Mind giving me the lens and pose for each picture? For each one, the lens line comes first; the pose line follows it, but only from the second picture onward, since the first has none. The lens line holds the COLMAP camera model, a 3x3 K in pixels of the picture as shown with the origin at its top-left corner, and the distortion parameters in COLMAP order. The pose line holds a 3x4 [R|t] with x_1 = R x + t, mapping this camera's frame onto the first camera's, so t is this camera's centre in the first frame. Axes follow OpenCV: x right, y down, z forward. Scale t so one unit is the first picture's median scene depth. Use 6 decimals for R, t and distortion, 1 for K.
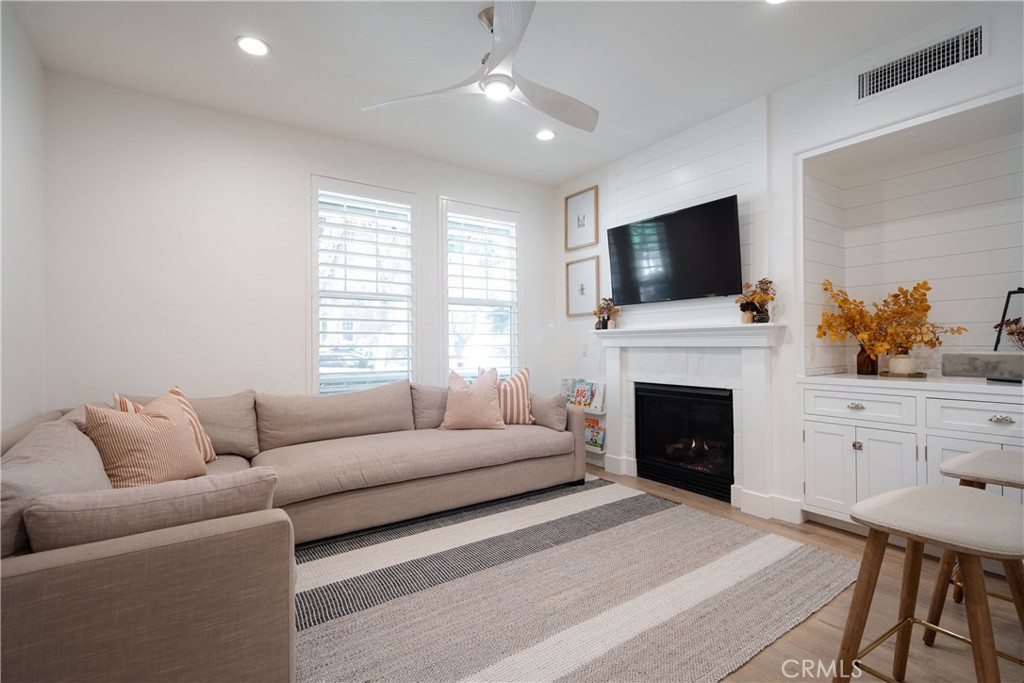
lens RADIAL K [[469.7, 0, 512.0], [0, 469.7, 341.5], [0, 0, 1]] dist [-0.000431, 0.000378]
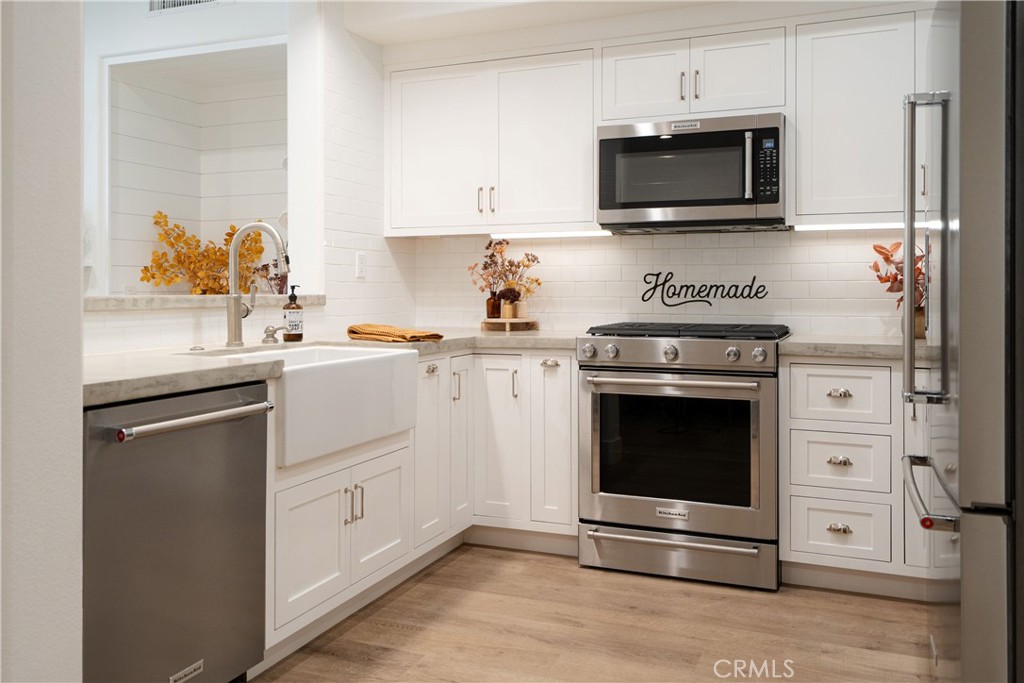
lens RADIAL K [[848.4, 0, 512.9], [0, 848.4, 285.0], [0, 0, 1]] dist [0.006120, 0.000326]
pose [[0.839472, 0.007496, 0.543351, 0.378591], [-0.007626, 0.999969, -0.002014, -0.003347], [-0.543349, -0.002453, 0.839503, -0.600460]]
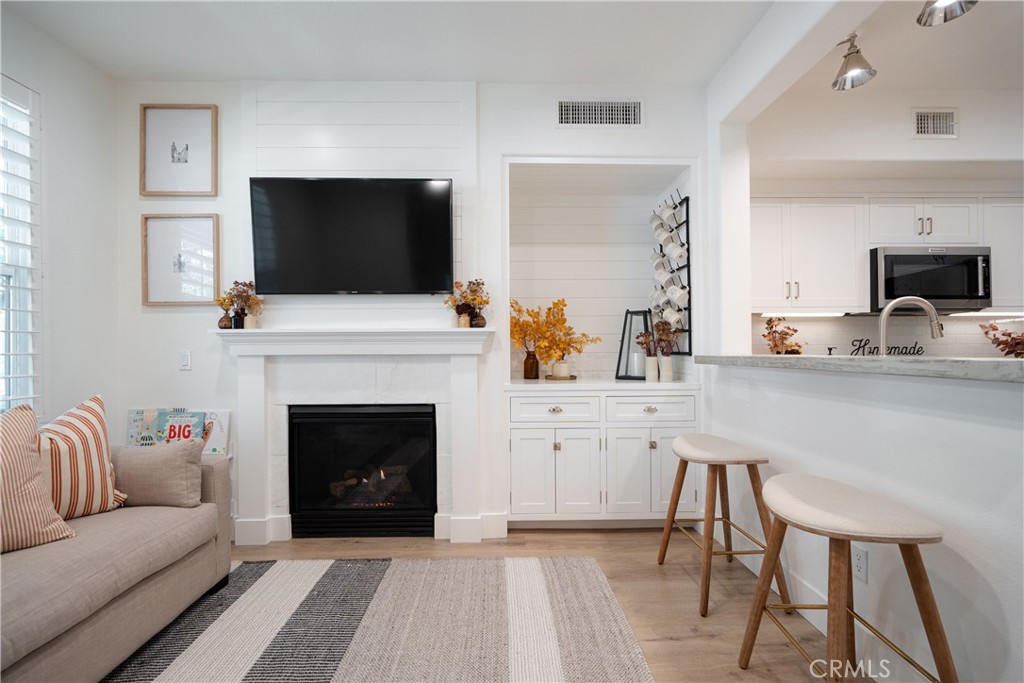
lens RADIAL K [[463.7, 0, 510.7], [0, 463.7, 346.6], [0, 0, 1]] dist [-0.001984, 0.000893]
pose [[0.551602, 0.008373, 0.834065, -0.172802], [-0.003416, 0.999964, -0.007779, 0.003291], [-0.834100, 0.001442, 0.551611, 0.431772]]
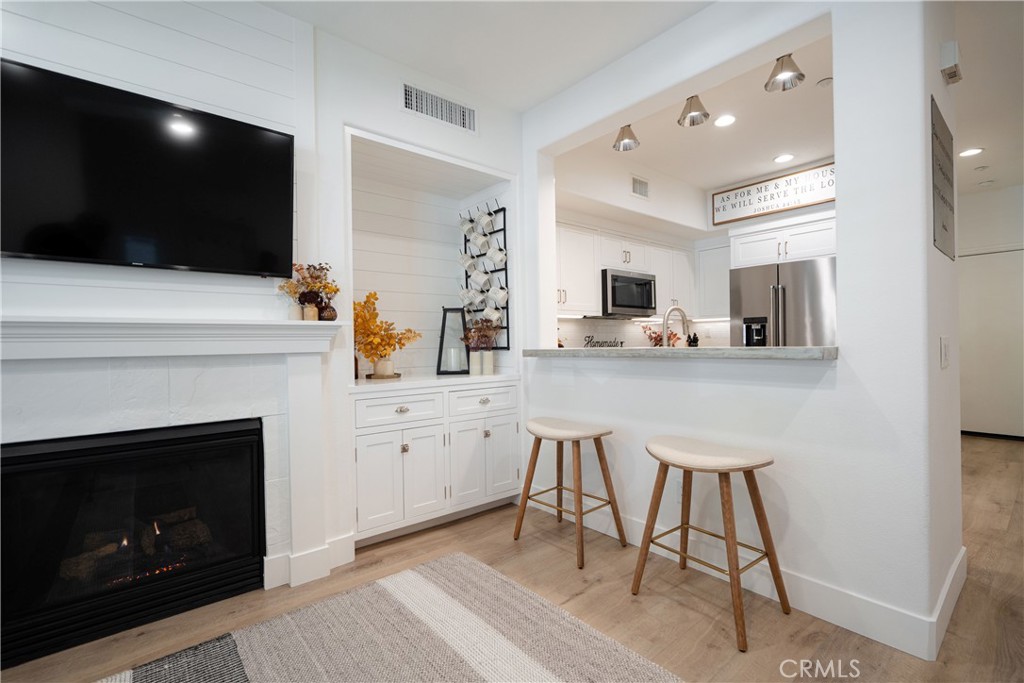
lens RADIAL K [[459.5, 0, 511.6], [0, 459.5, 343.6], [0, 0, 1]] dist [-0.003421, 0.000567]
pose [[-0.092557, 0.005418, 0.995693, -0.228317], [0.010192, 0.999938, -0.004493, 0.003480], [-0.995655, 0.009732, -0.092606, 0.734183]]
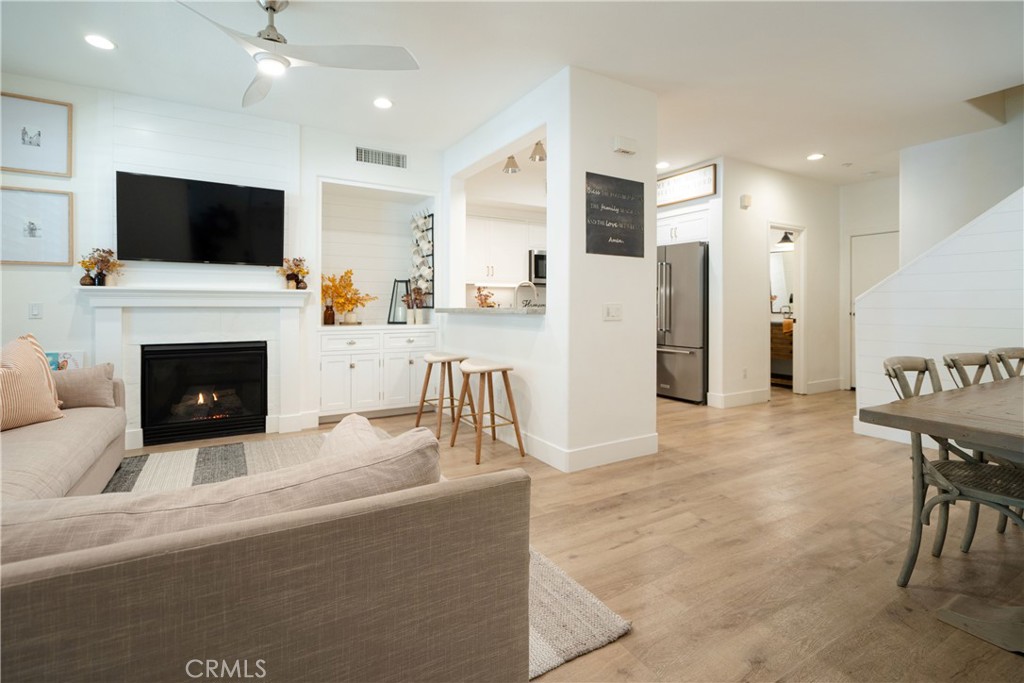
lens RADIAL K [[478.8, 0, 506.4], [0, 478.8, 304.3], [0, 0, 1]] dist [-0.000914, 0.001909]
pose [[0.072669, 0.010394, 0.997302, -0.795004], [-0.007831, 0.999921, -0.009850, 0.012842], [-0.997325, -0.007094, 0.072744, 0.280027]]
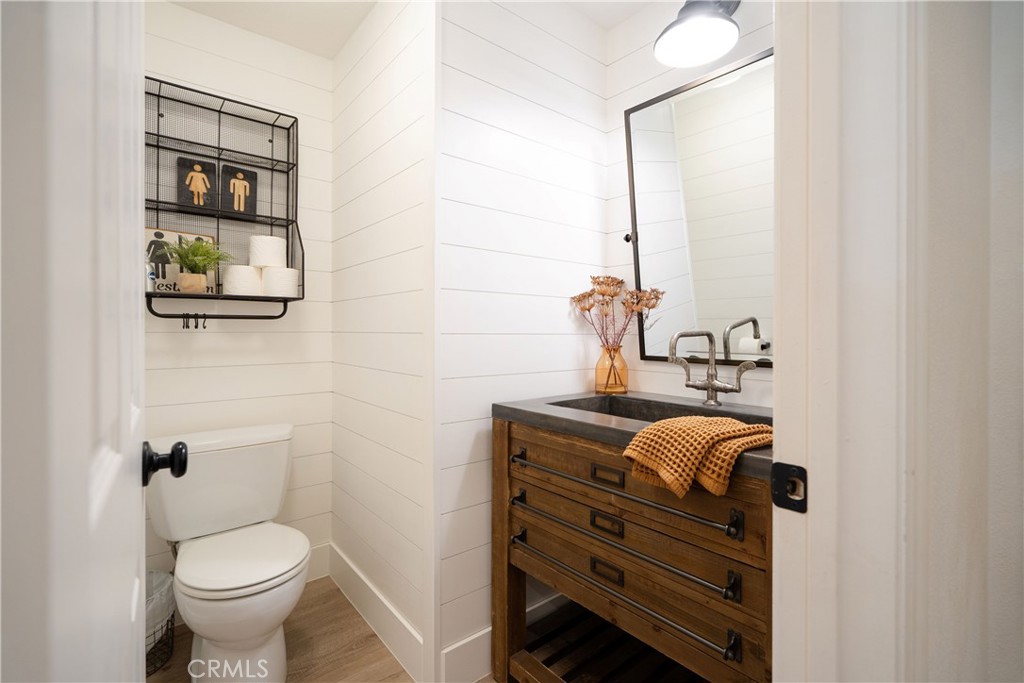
lens RADIAL K [[463.7, 0, 510.7], [0, 463.7, 346.6], [0, 0, 1]] dist [-0.001984, 0.000893]
pose [[-0.085553, -0.021658, 0.996098, 1.074031], [-0.005575, 0.999758, 0.021259, -0.004889], [-0.996318, -0.003734, -0.085653, -0.631538]]
